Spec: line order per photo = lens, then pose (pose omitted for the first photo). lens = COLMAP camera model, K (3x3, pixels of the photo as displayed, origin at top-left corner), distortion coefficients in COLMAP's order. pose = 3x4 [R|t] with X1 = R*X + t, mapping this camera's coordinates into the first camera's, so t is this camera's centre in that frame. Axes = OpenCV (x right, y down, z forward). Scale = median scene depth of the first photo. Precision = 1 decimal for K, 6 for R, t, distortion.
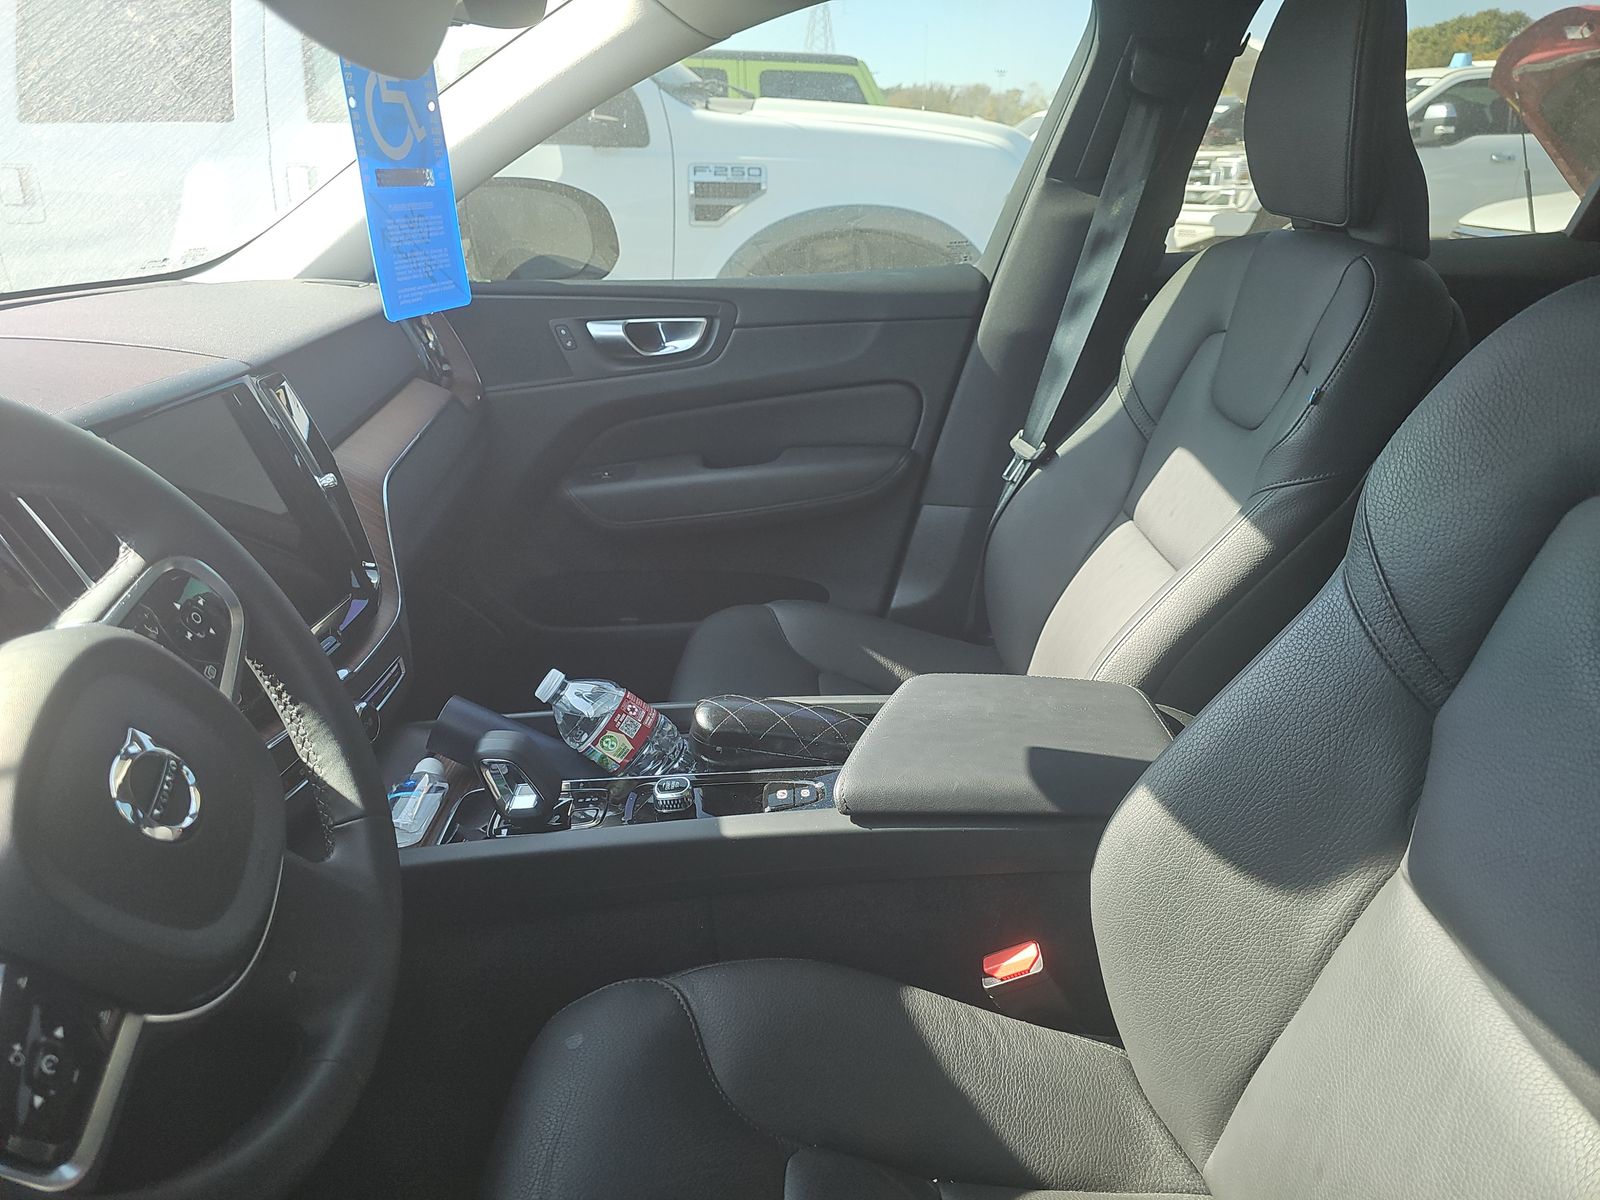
lens RADIAL K [[1035.2, 0, 799.6], [0, 1035.2, 564.0], [0, 0, 1]] dist [0.049339, -0.047912]
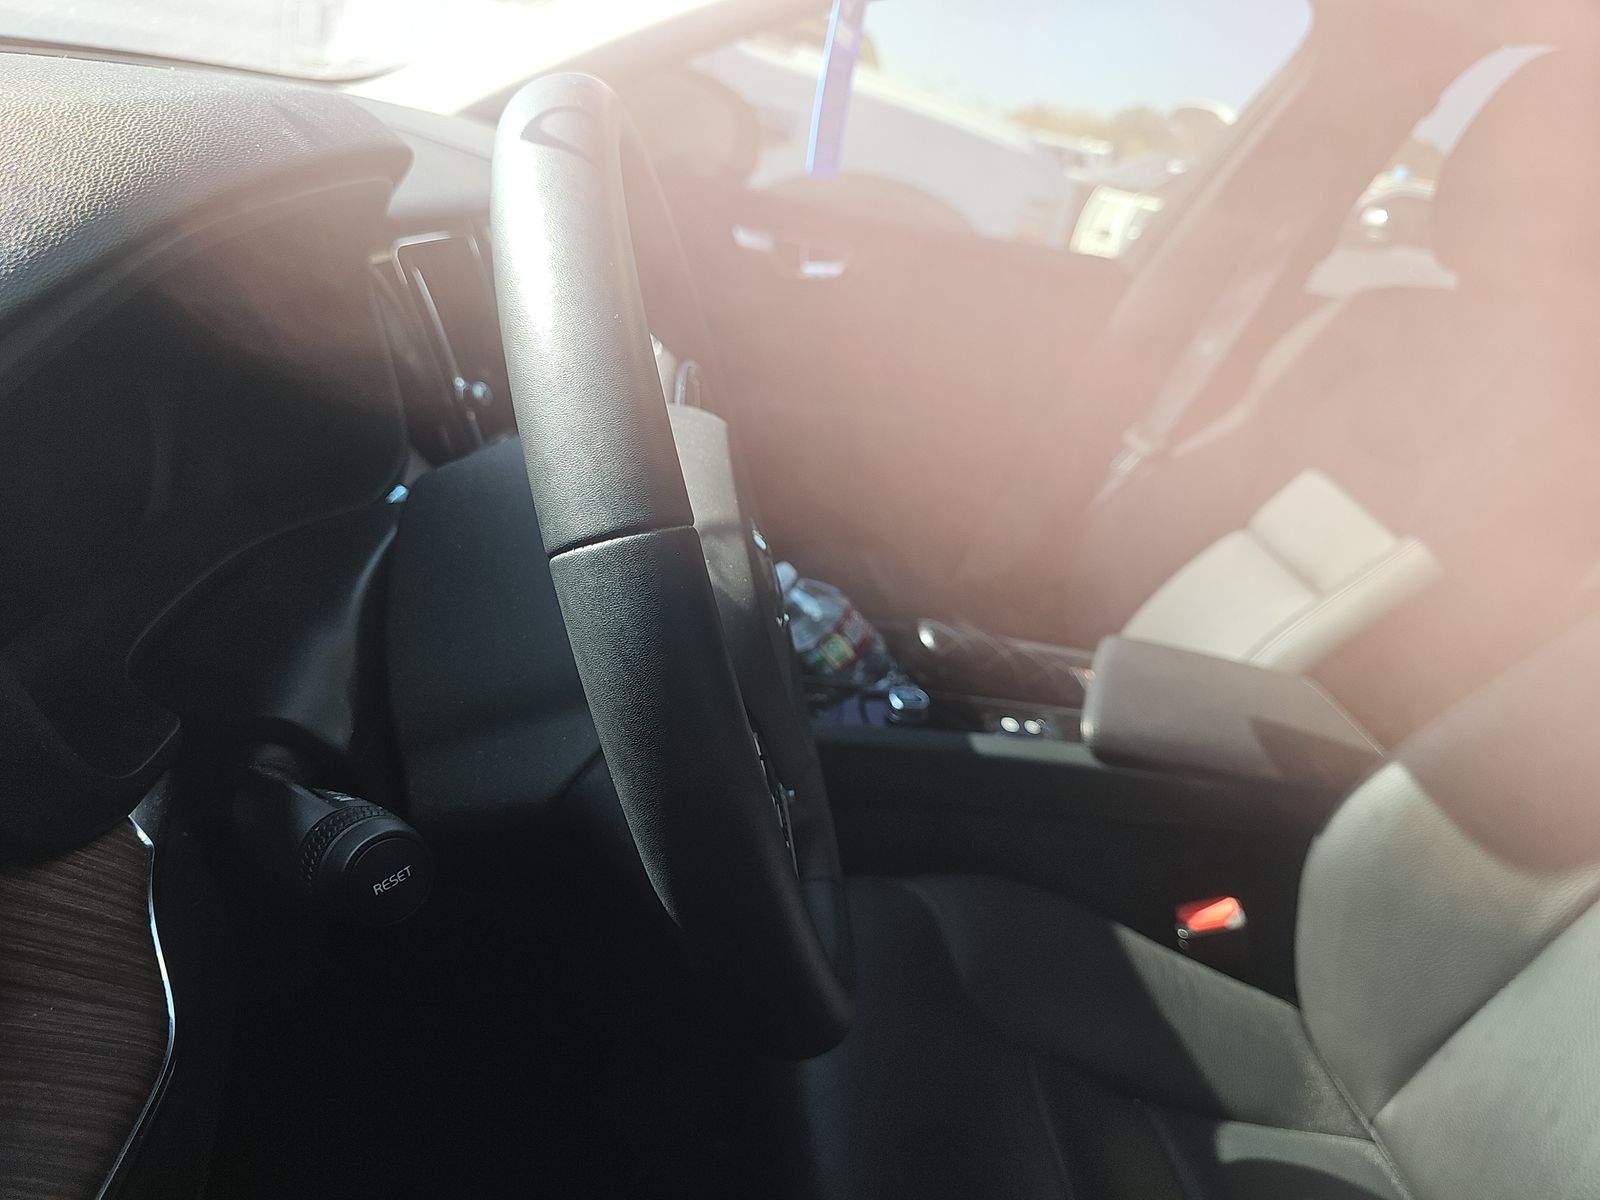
lens RADIAL K [[1068.8, 0, 802.1], [0, 1068.8, 554.1], [0, 0, 1]] dist [0.015575, -0.035369]
pose [[0.974026, 0.183200, 0.133084, -0.363658], [-0.184853, 0.982766, 0.000063, 0.091216], [-0.130779, -0.024662, 0.991105, -0.004737]]
